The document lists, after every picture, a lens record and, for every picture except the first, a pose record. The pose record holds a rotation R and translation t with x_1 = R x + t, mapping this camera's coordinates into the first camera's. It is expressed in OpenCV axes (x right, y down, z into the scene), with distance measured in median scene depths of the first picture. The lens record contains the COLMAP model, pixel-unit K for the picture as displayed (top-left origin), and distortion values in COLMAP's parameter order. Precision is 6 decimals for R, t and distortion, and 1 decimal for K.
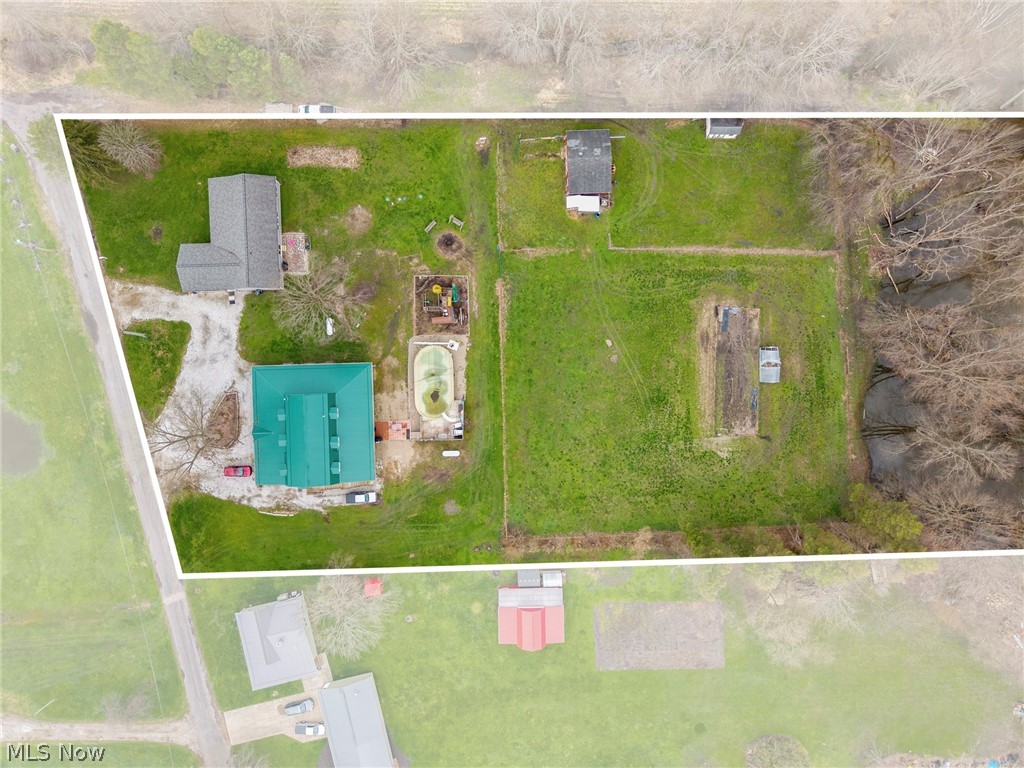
lens RADIAL K [[672.7, 0, 511.7], [0, 672.7, 384.4], [0, 0, 1]] dist [0.018295, -0.002593]
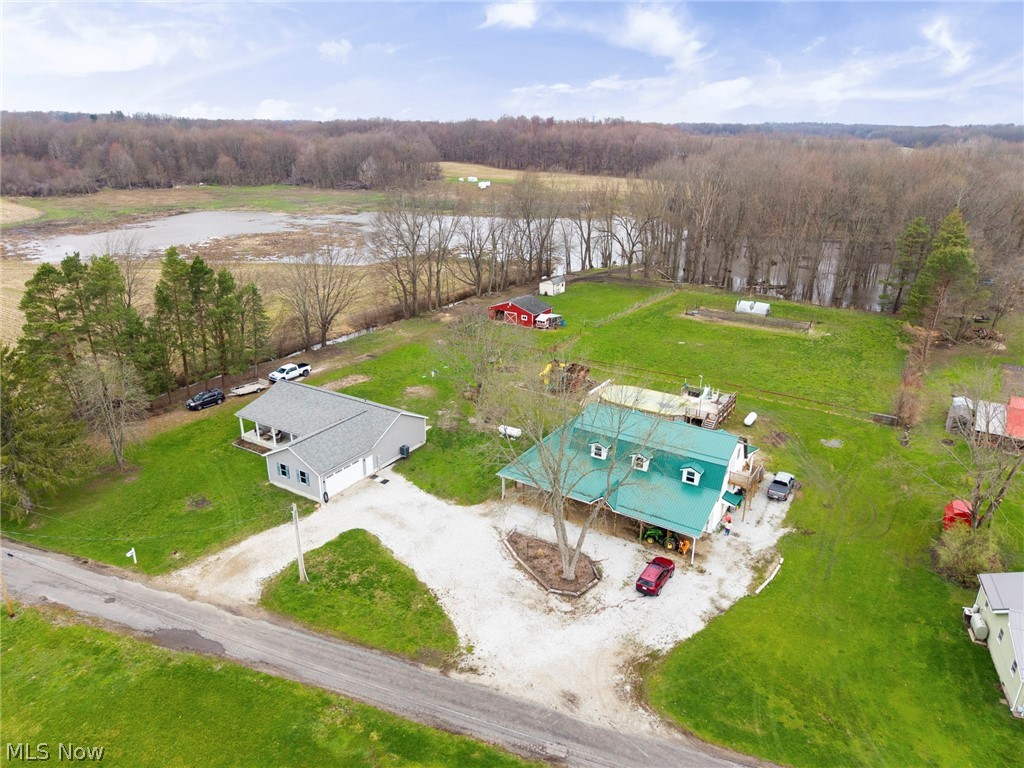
lens RADIAL K [[672.7, 0, 513.8], [0, 672.7, 388.2], [0, 0, 1]] dist [0.018295, -0.002593]
pose [[0.558361, -0.299660, 0.773587, -0.779529], [0.829596, 0.199672, -0.521442, 0.263820], [0.001792, 0.932918, 0.360085, 0.705675]]
